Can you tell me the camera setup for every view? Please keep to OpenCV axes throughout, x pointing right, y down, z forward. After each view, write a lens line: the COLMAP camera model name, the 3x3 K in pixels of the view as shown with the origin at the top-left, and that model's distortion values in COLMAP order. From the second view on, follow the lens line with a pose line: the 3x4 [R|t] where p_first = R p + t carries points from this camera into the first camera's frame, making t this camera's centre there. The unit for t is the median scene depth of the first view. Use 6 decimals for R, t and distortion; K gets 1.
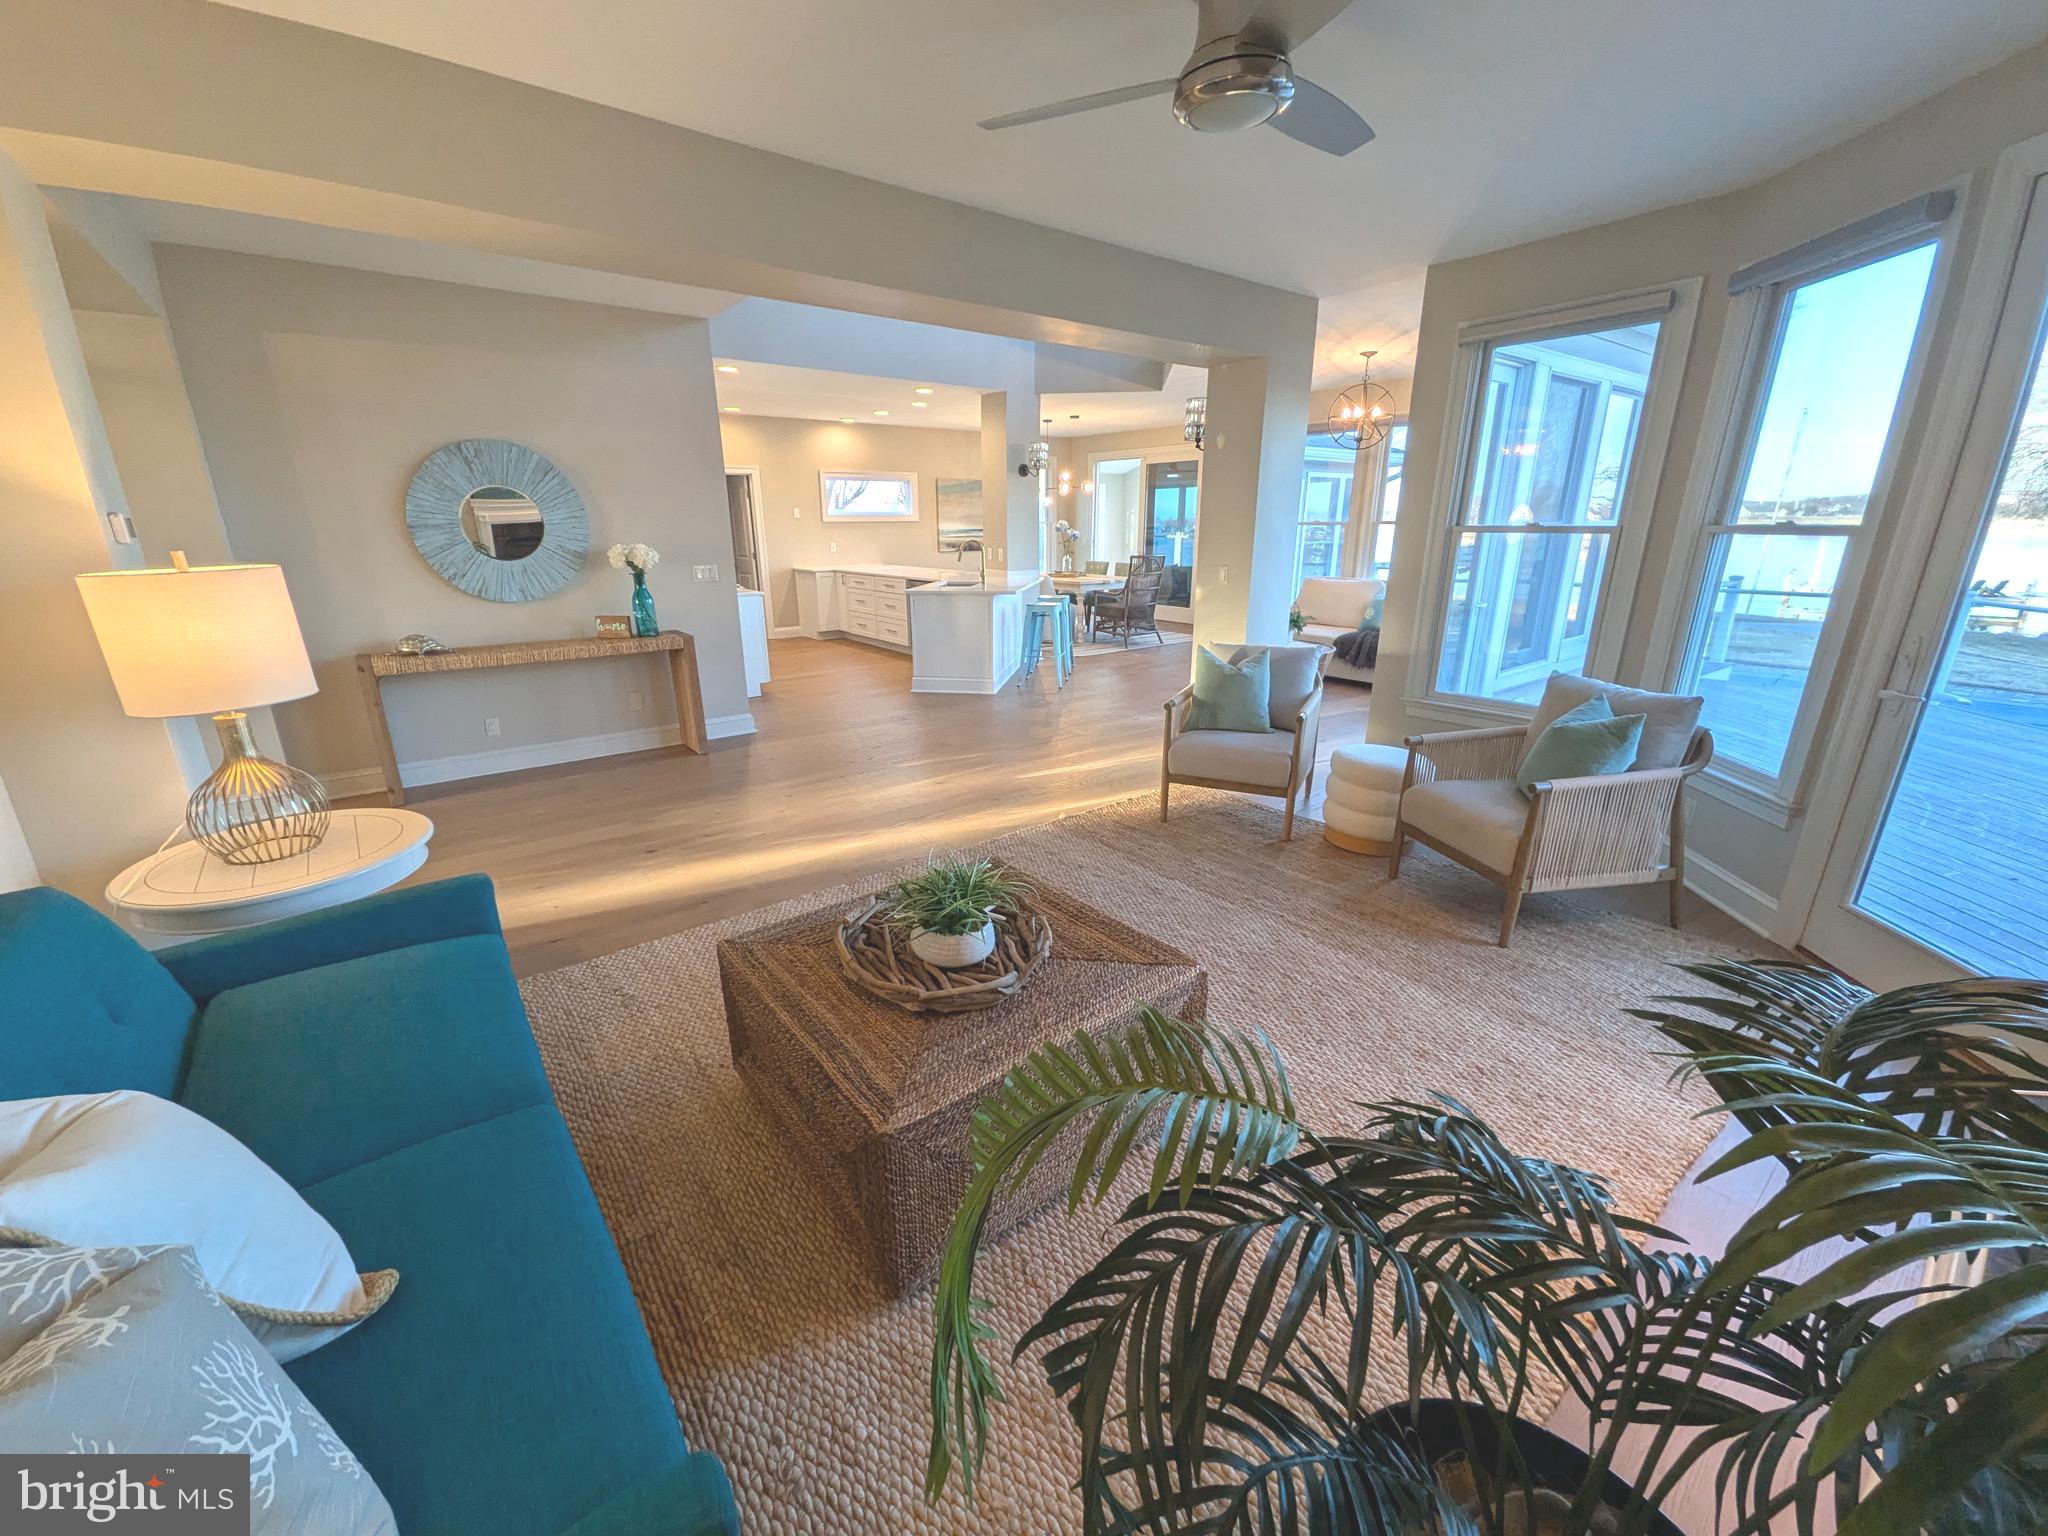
lens RADIAL K [[816.2, 0, 1023.9], [0, 816.2, 796.4], [0, 0, 1]] dist [0.000193, -0.000014]
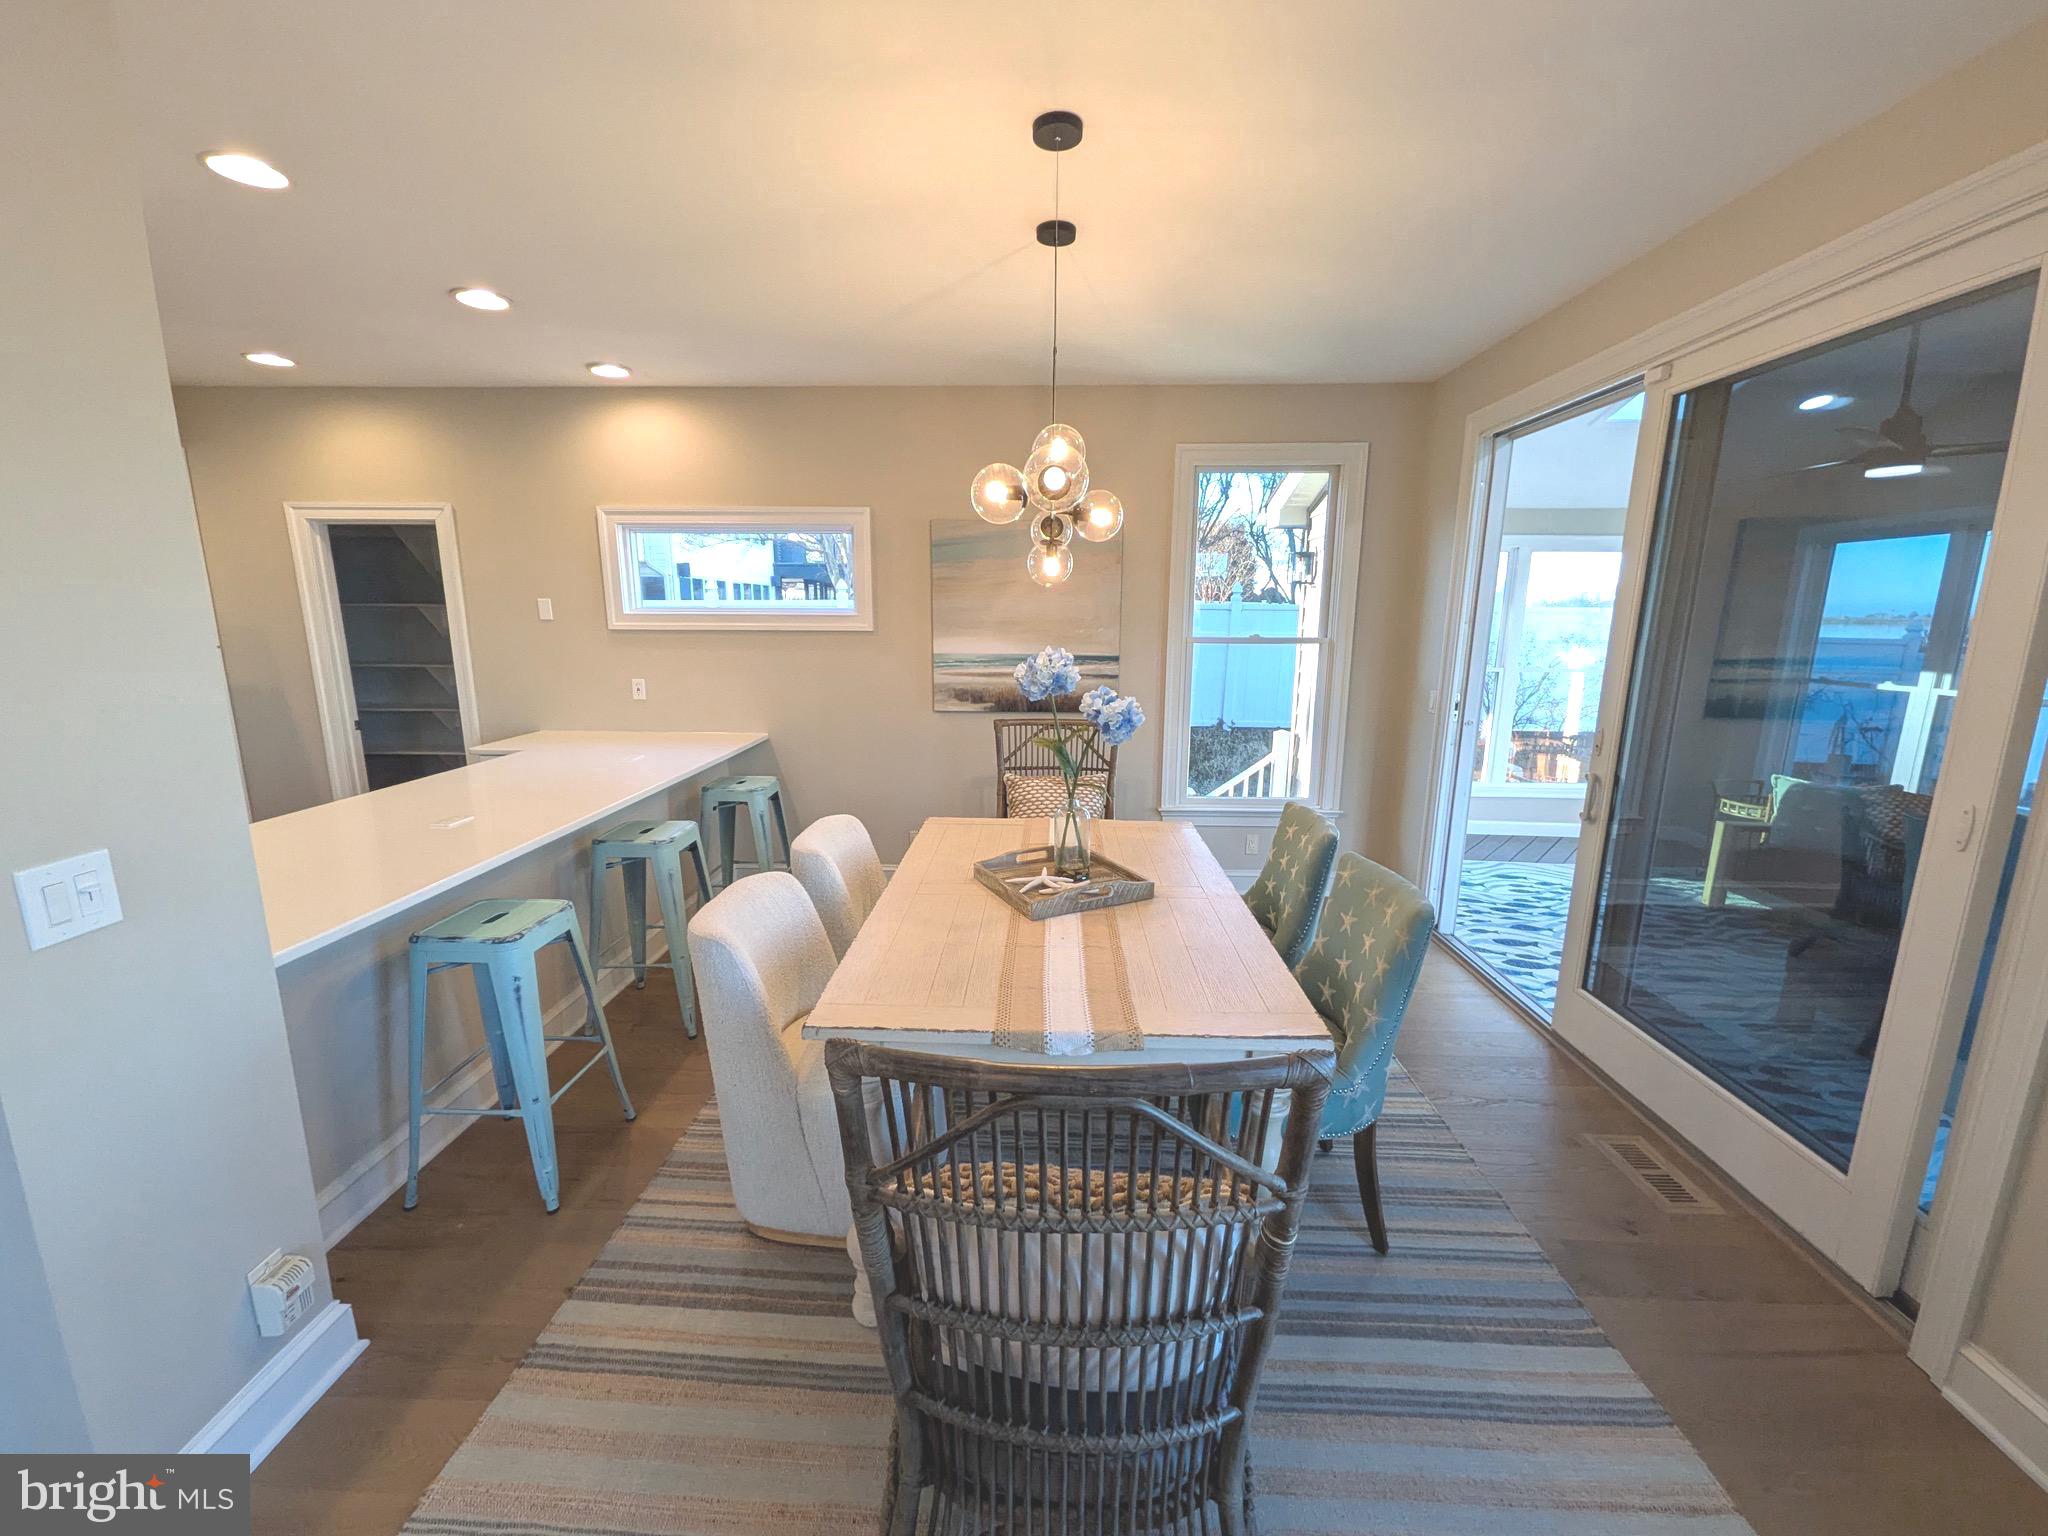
lens RADIAL K [[804.5, 0, 1020.5], [0, 804.5, 774.2], [0, 0, 1]] dist [0.006983, -0.000023]
pose [[0.751382, 0.129566, -0.647022, 0.179833], [-0.207837, 0.977096, -0.045696, -0.276606], [0.626282, 0.168810, 0.761101, 0.788040]]
